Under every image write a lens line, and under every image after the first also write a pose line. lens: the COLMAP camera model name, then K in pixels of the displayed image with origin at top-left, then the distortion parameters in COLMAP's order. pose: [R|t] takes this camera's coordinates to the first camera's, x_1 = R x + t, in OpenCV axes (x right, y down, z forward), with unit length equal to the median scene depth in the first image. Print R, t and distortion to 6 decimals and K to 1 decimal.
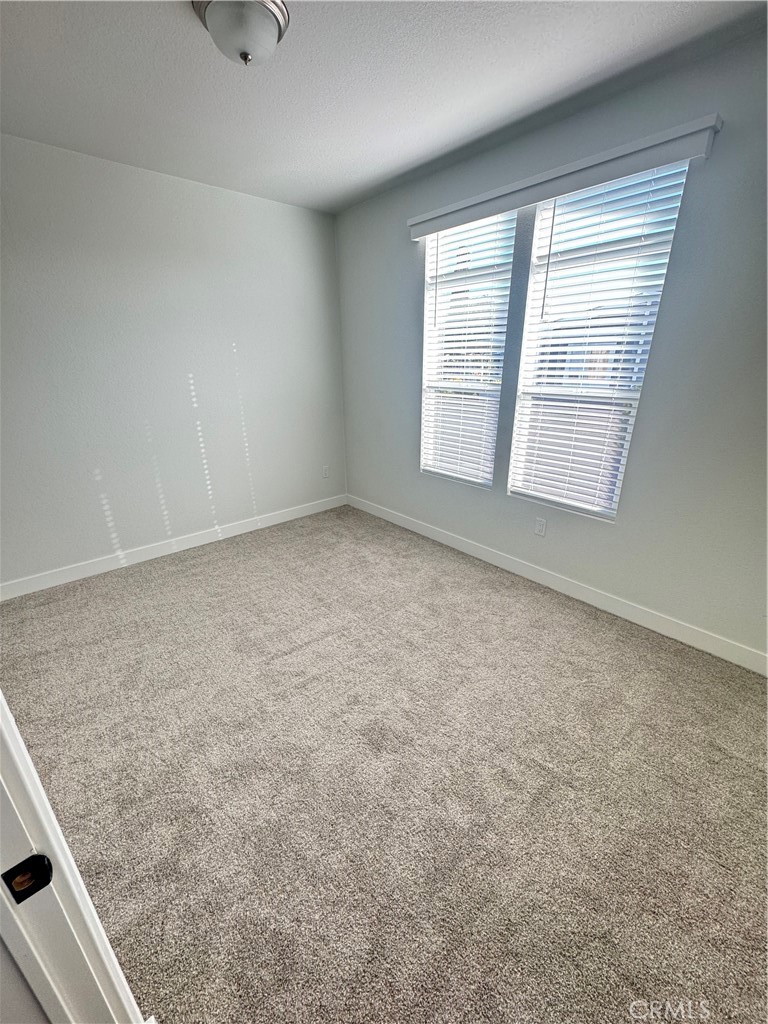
lens RADIAL K [[408.2, 0, 384.0], [0, 408.2, 512.0], [0, 0, 1]] dist [-0.001312, -0.000132]
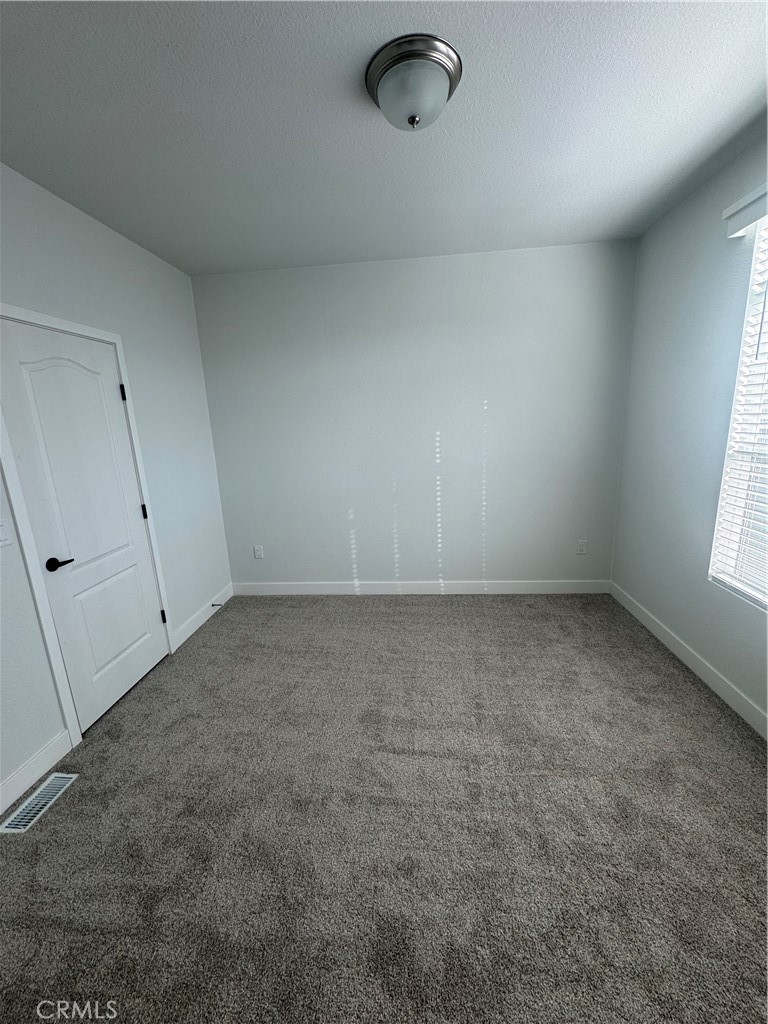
lens RADIAL K [[408.2, 0, 384.0], [0, 408.2, 512.0], [0, 0, 1]] dist [-0.001312, -0.000132]
pose [[0.689999, 0.140190, -0.710104, 0.202572], [-0.218574, 0.975620, -0.019777, -0.088285], [0.690019, 0.168856, 0.703819, 0.207979]]
